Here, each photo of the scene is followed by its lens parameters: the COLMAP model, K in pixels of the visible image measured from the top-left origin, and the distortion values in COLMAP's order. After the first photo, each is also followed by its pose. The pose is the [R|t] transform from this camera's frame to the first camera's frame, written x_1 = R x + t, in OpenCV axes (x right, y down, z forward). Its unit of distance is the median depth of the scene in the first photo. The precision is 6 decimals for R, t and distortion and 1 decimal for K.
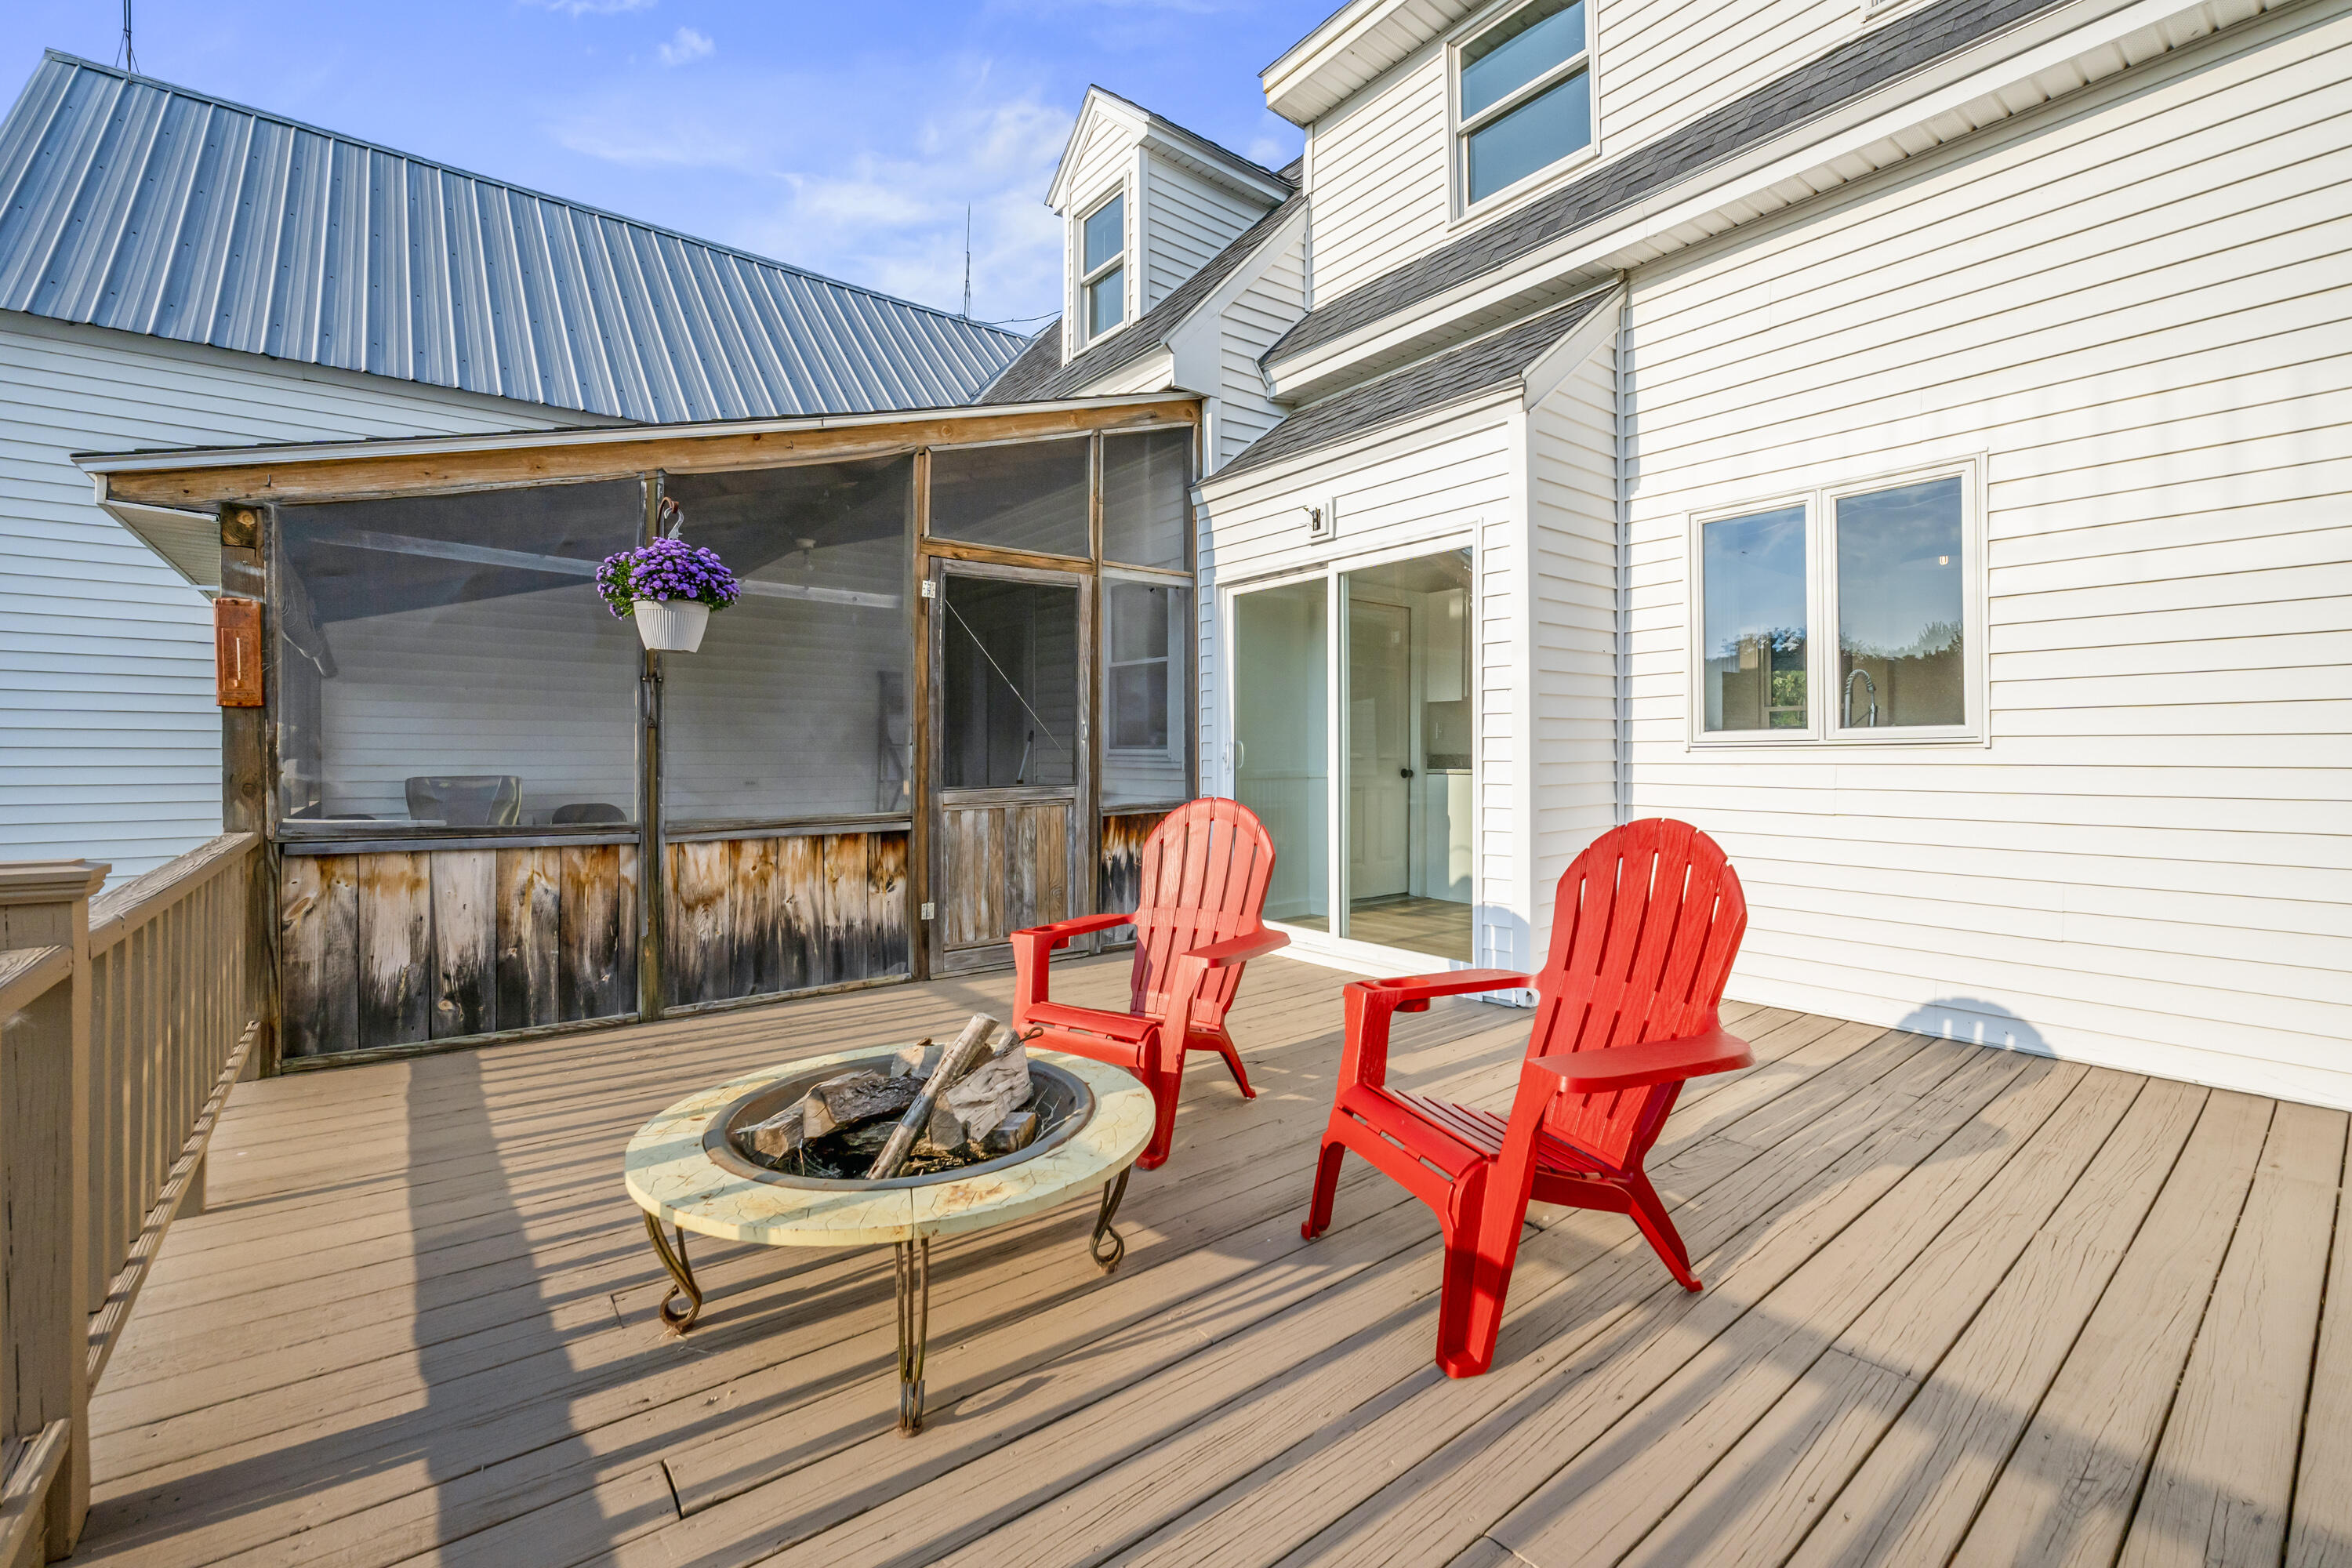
lens RADIAL K [[987.0, 0, 1176.6], [0, 987.0, 765.5], [0, 0, 1]] dist [-0.002594, -0.000075]
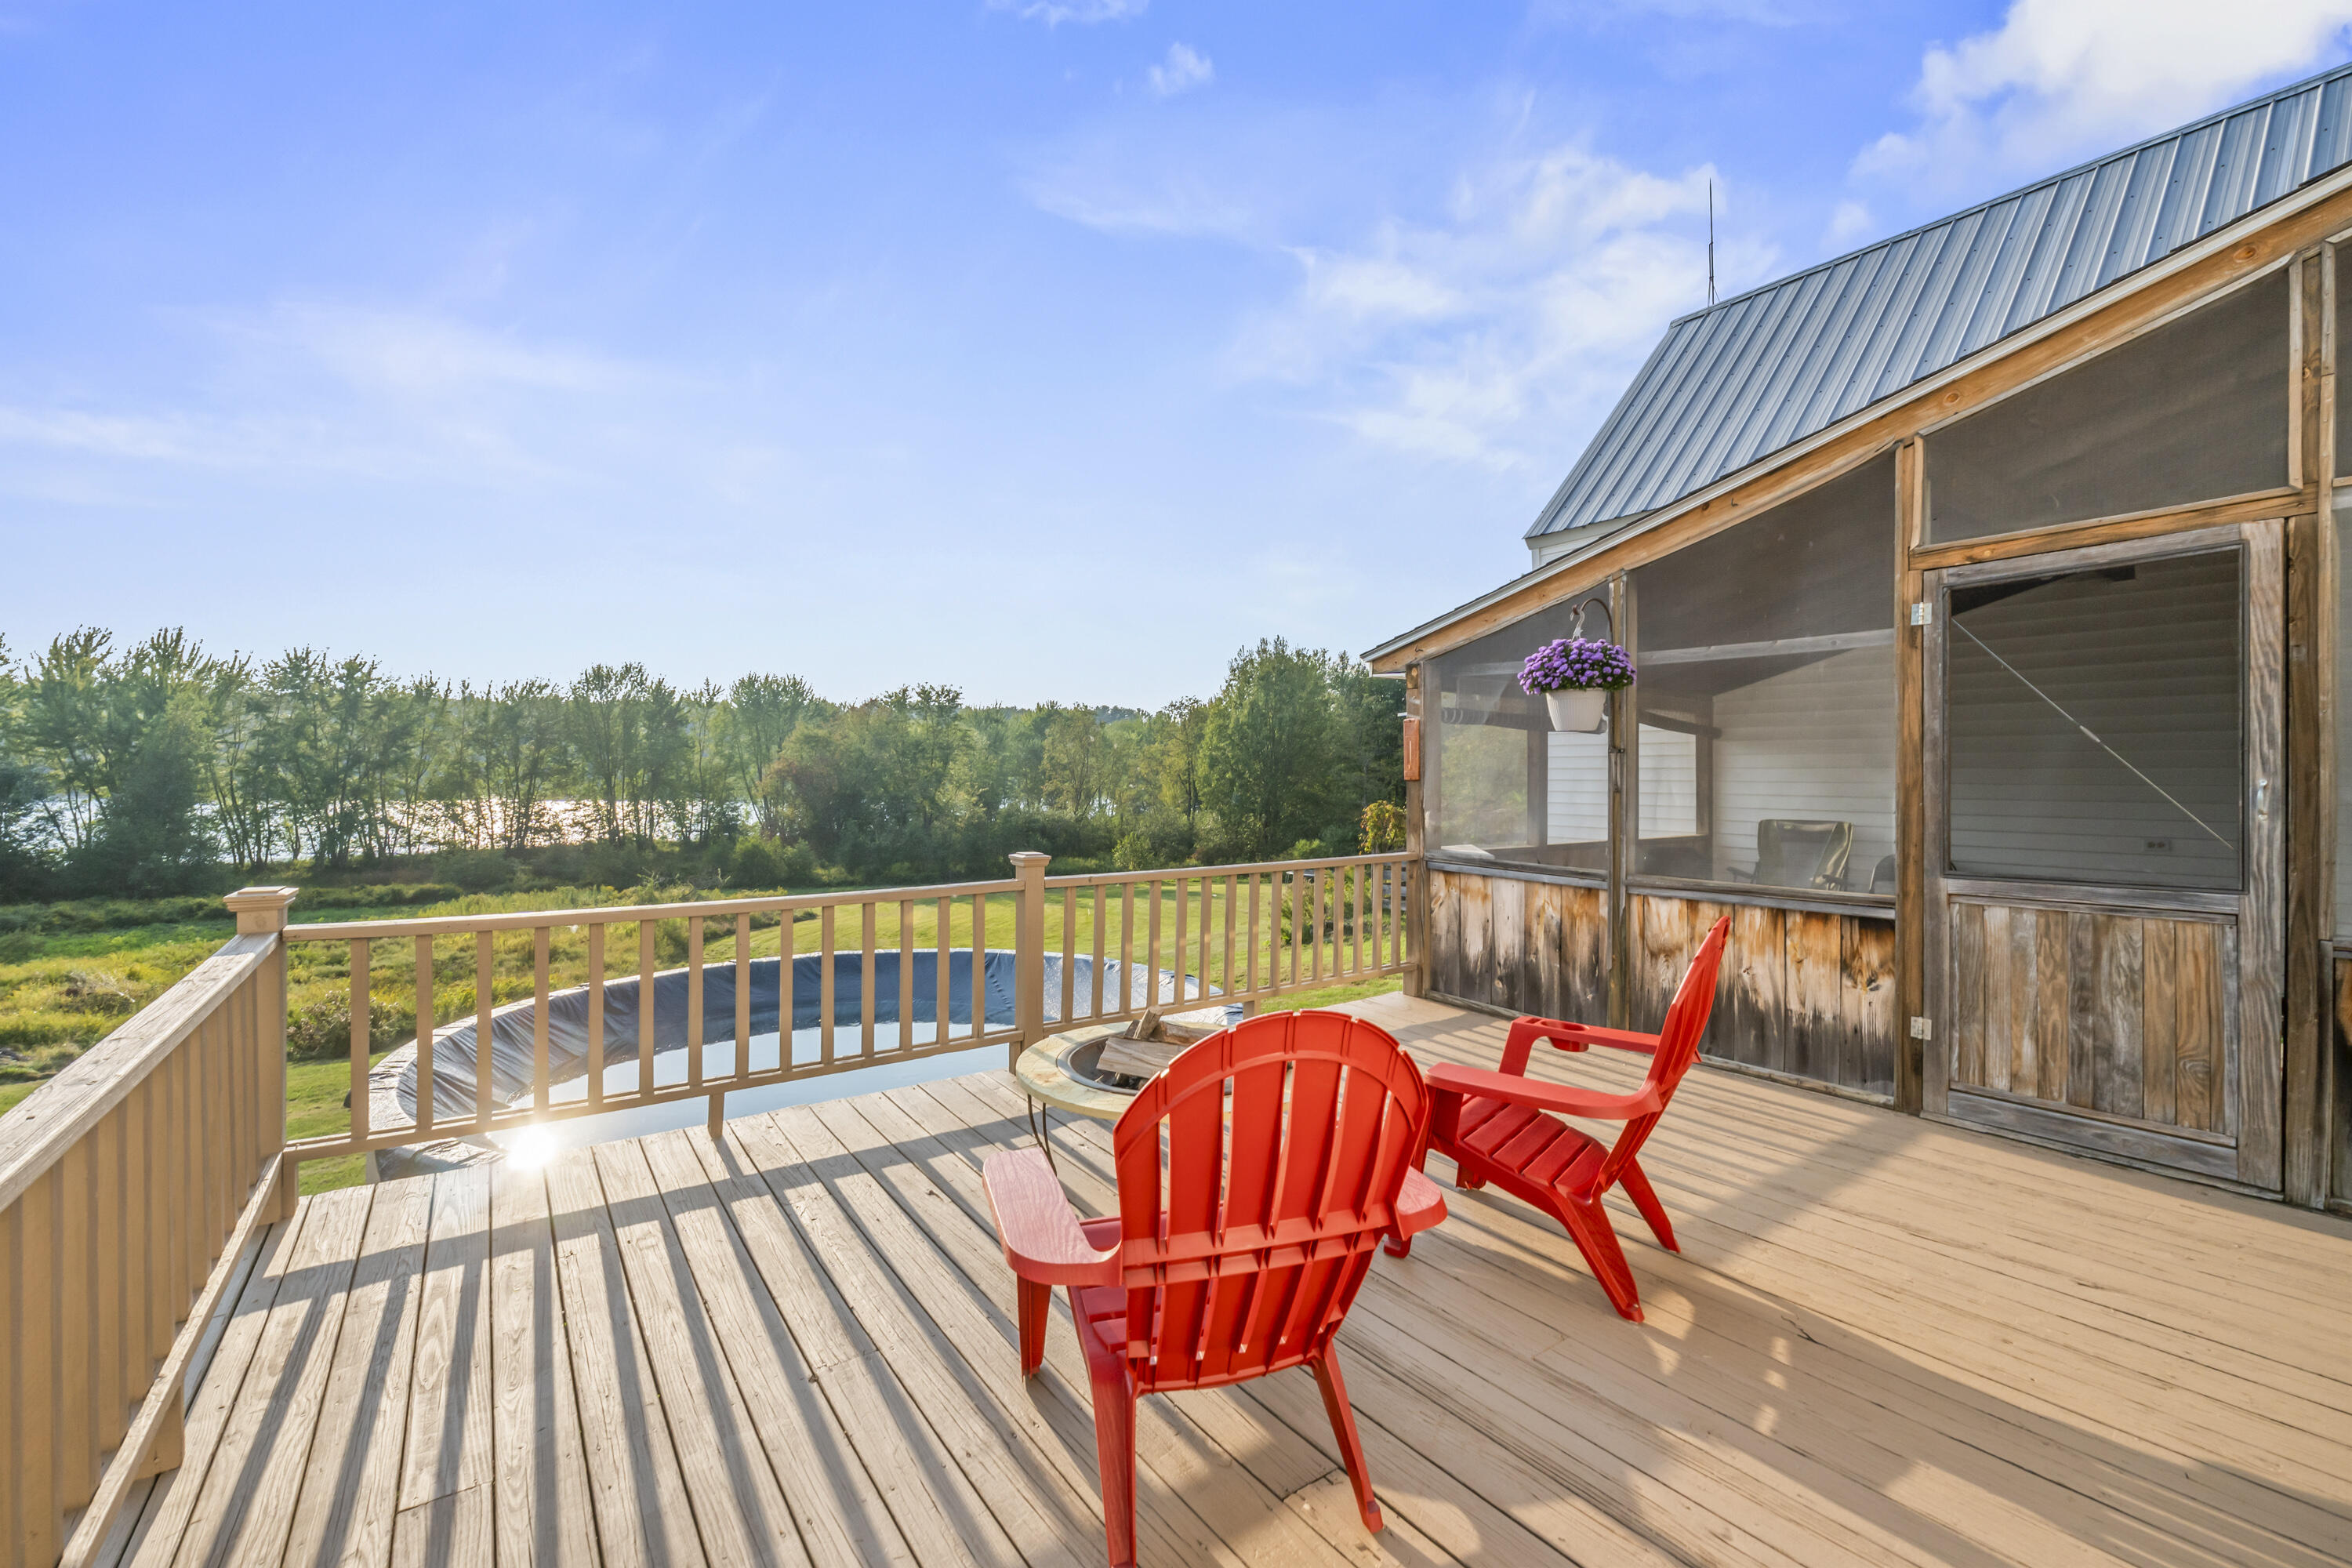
lens RADIAL K [[987.0, 0, 1172.5], [0, 987.0, 777.6], [0, 0, 1]] dist [-0.002594, -0.000075]
pose [[-0.048847, 0.006368, -0.998786, 0.583265], [-0.010237, 0.999924, 0.006876, -0.051728], [0.998754, 0.010561, -0.048778, 0.474199]]
